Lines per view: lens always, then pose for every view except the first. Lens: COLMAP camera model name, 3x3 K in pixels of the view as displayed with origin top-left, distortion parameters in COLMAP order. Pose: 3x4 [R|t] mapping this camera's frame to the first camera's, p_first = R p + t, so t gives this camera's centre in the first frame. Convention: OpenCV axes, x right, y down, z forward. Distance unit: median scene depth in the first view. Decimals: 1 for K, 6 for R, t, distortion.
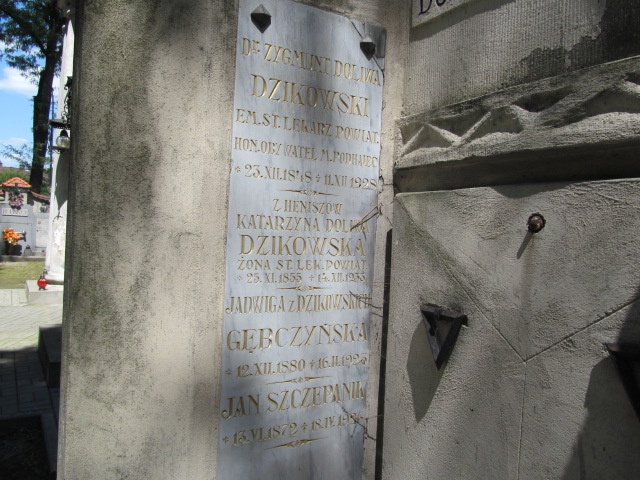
lens RADIAL K [[544.1, 0, 320.0], [0, 544.1, 240.0], [0, 0, 1]] dist [-0.044122, 0.011278]
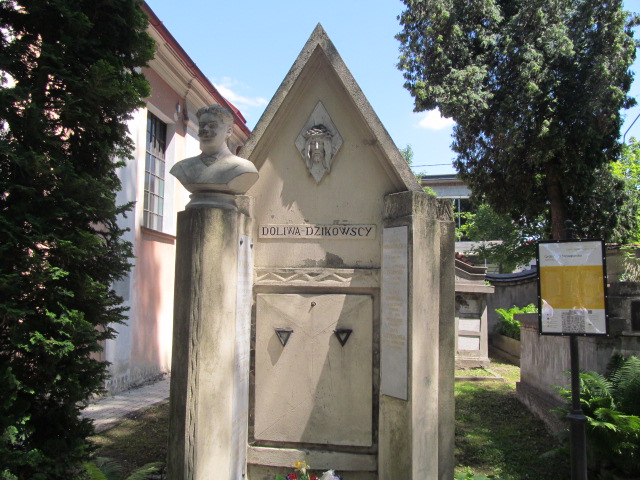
lens RADIAL K [[544.1, 0, 320.0], [0, 544.1, 240.0], [0, 0, 1]] dist [-0.044122, 0.011278]
pose [[0.608016, 0.030418, 0.793342, -2.424071], [0.026101, 0.997960, -0.058267, -0.234115], [-0.793496, 0.056134, 0.605981, -1.329460]]
